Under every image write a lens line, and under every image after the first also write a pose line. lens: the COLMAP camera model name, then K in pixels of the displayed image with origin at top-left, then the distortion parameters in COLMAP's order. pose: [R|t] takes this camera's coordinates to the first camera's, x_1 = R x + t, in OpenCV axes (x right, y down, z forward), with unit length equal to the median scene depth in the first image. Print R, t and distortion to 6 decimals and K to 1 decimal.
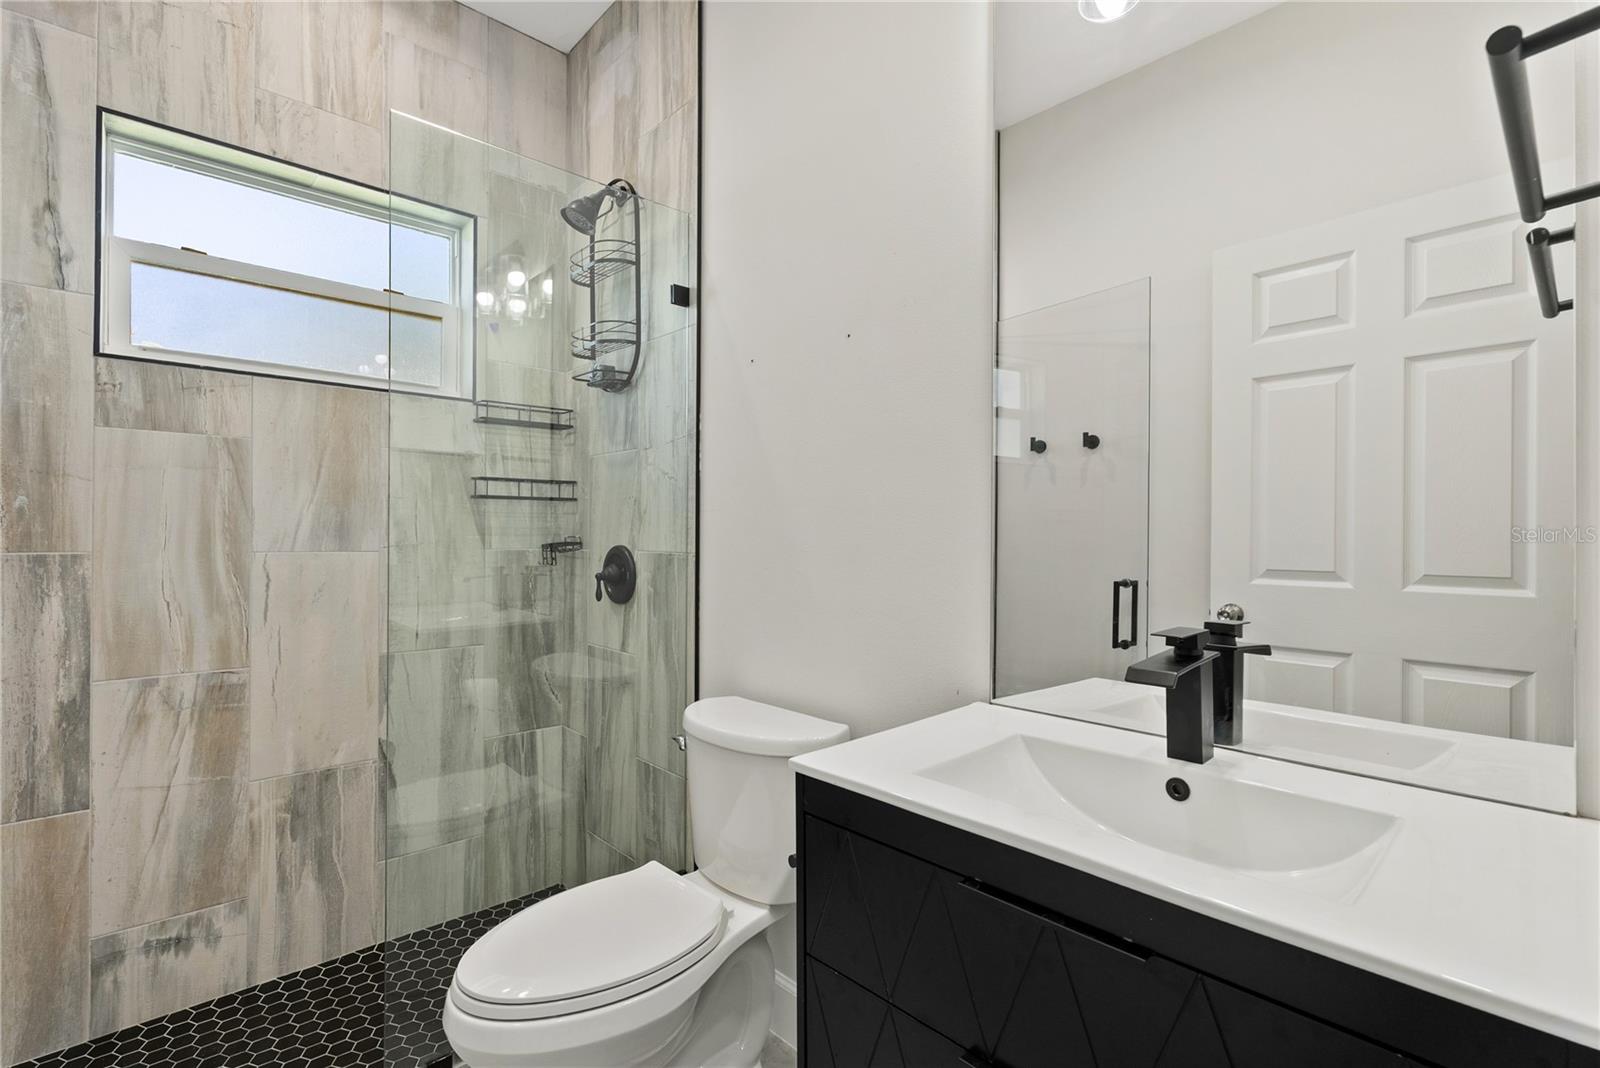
lens RADIAL K [[732.1, 0, 799.1], [0, 732.1, 534.6], [0, 0, 1]] dist [0.002155, 0.000523]
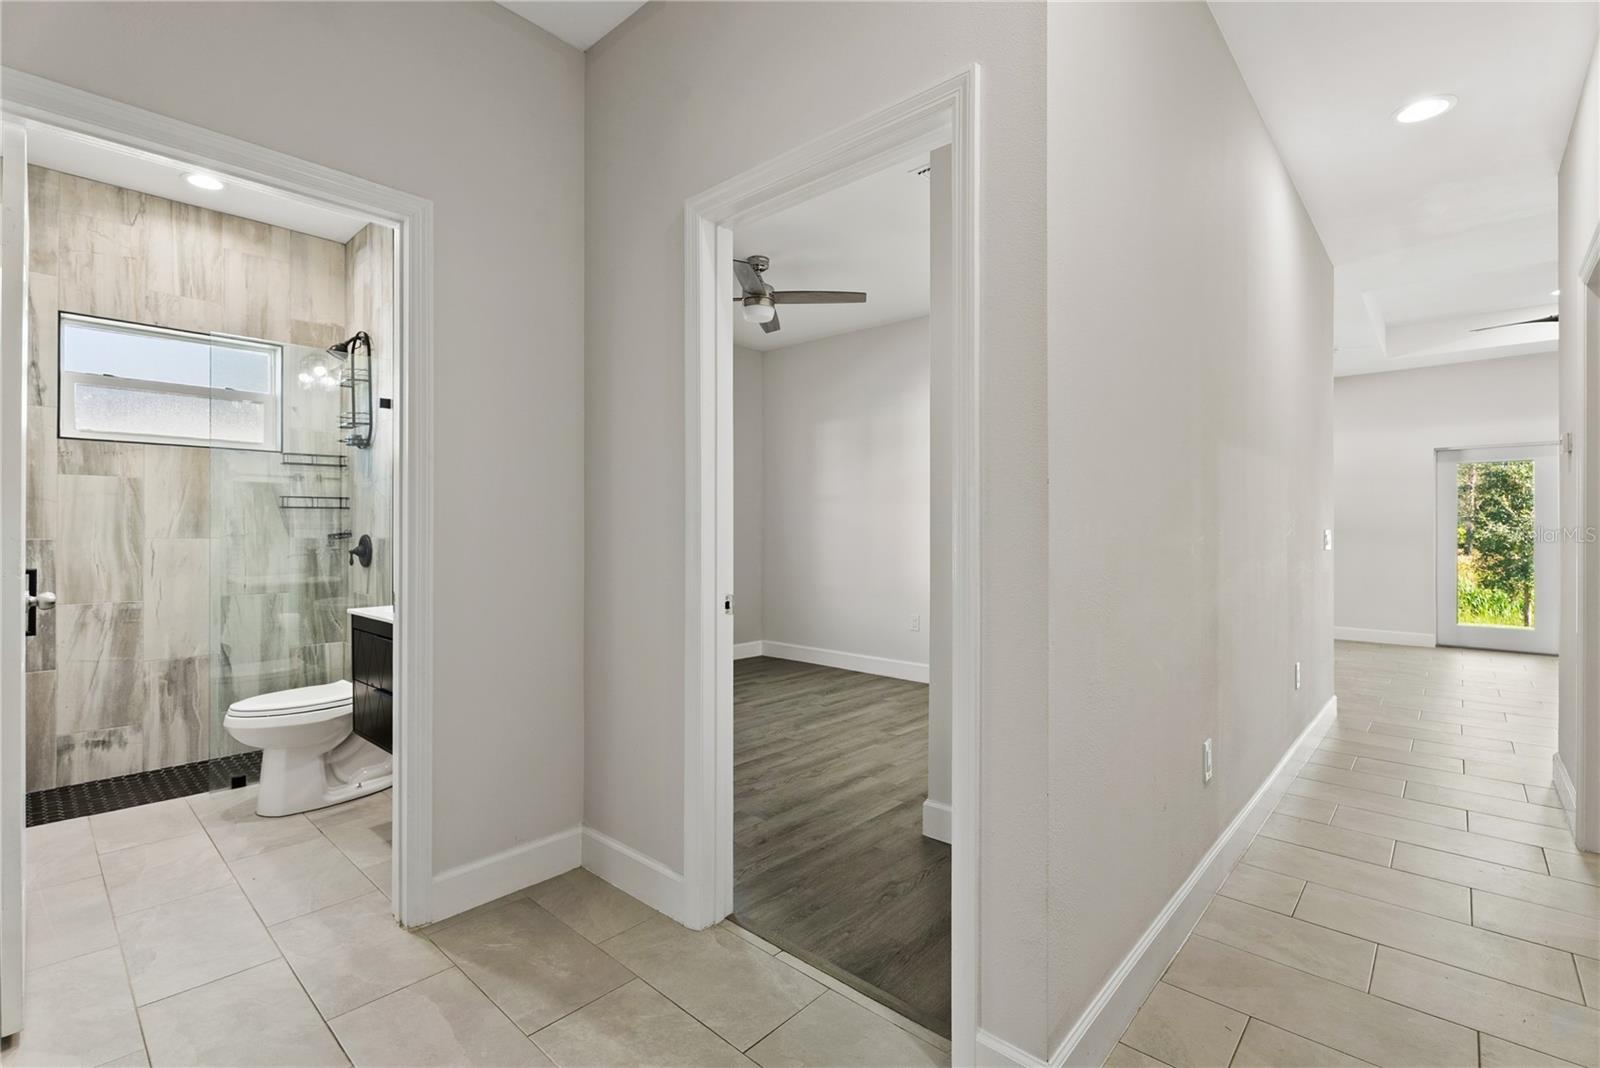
lens RADIAL K [[732.1, 0, 801.3], [0, 732.1, 529.8], [0, 0, 1]] dist [0.002155, 0.000523]
pose [[0.995723, -0.006049, 0.092195, 0.722843], [0.006284, 0.999978, -0.002260, 0.015452], [-0.092179, 0.002830, 0.995738, -0.981352]]
